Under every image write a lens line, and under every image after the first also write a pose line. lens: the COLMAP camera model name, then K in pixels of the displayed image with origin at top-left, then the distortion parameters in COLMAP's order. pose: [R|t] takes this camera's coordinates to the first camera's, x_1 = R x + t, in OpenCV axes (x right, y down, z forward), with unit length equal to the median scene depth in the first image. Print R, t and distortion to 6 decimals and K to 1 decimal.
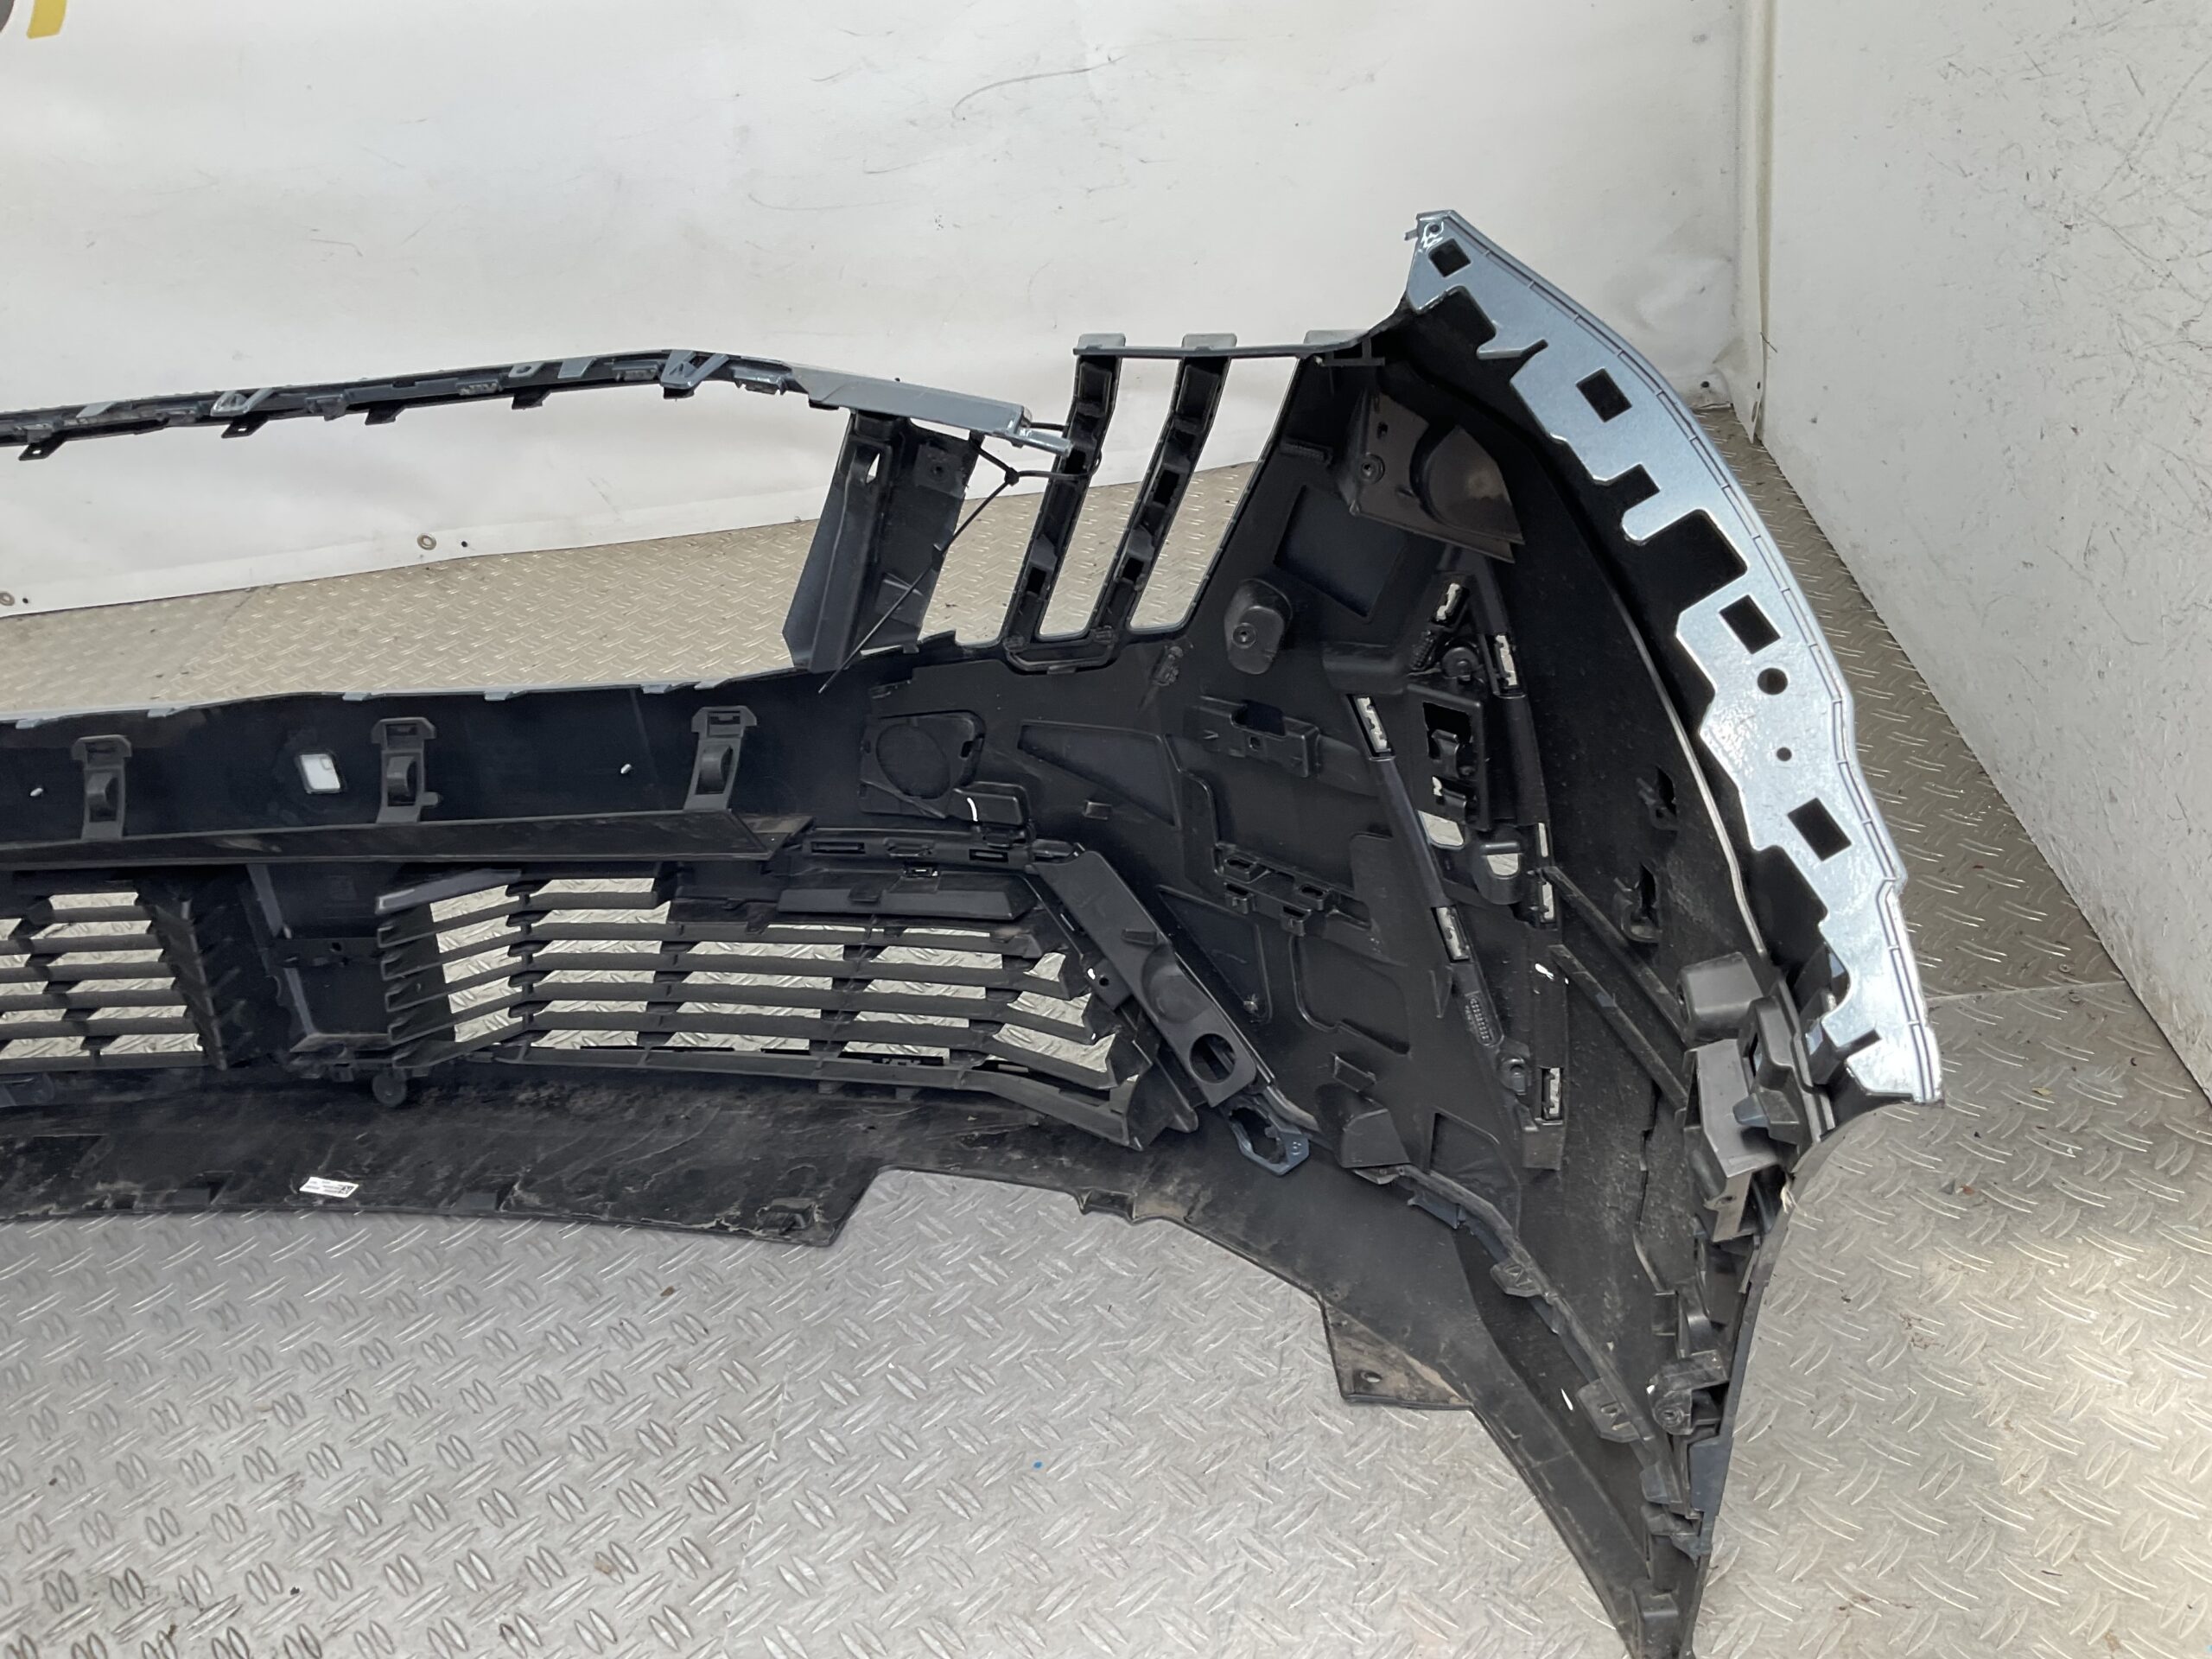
lens RADIAL K [[1885.1, 0, 1105.8], [0, 1885.1, 879.1], [0, 0, 1]] dist [-0.030562, 0.000858]
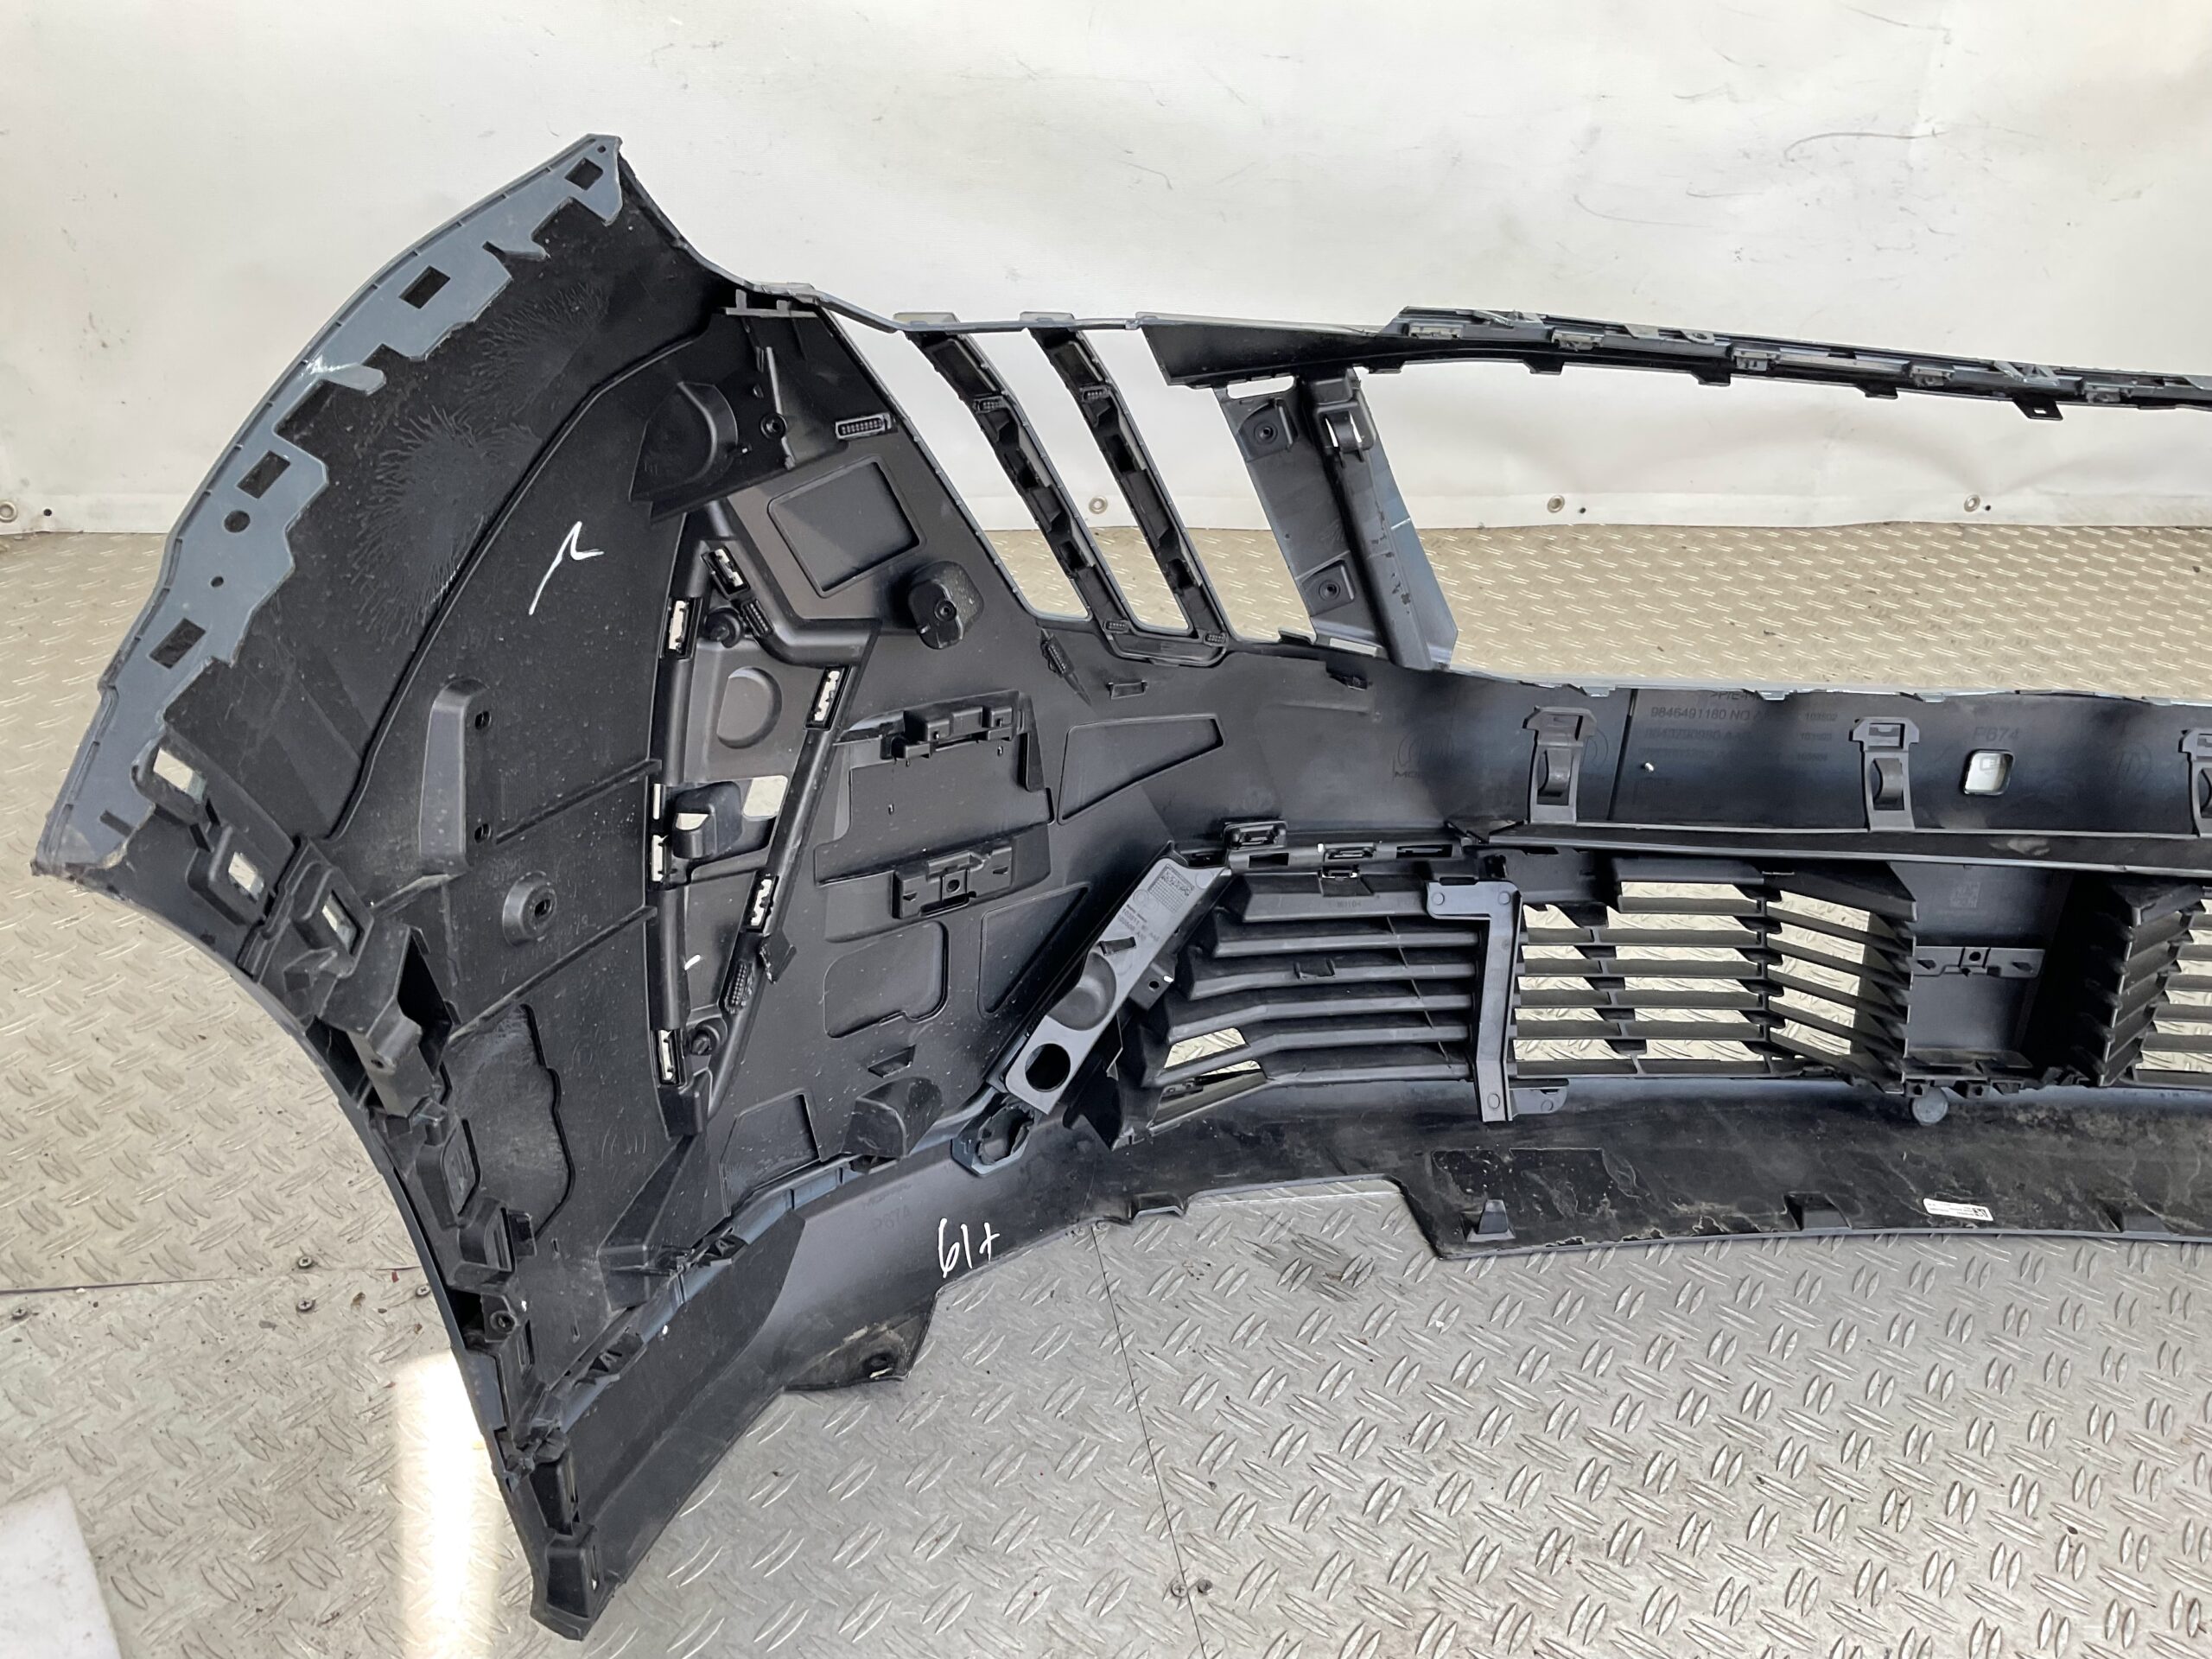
lens RADIAL K [[1827.6, 0, 1105.7], [0, 1827.6, 822.9], [0, 0, 1]] dist [0.145397, -0.330630]
pose [[0.950042, 0.061482, 0.306007, -0.821698], [-0.050583, 0.997775, -0.043428, 0.024592], [-0.307996, 0.025779, 0.951038, 0.175909]]
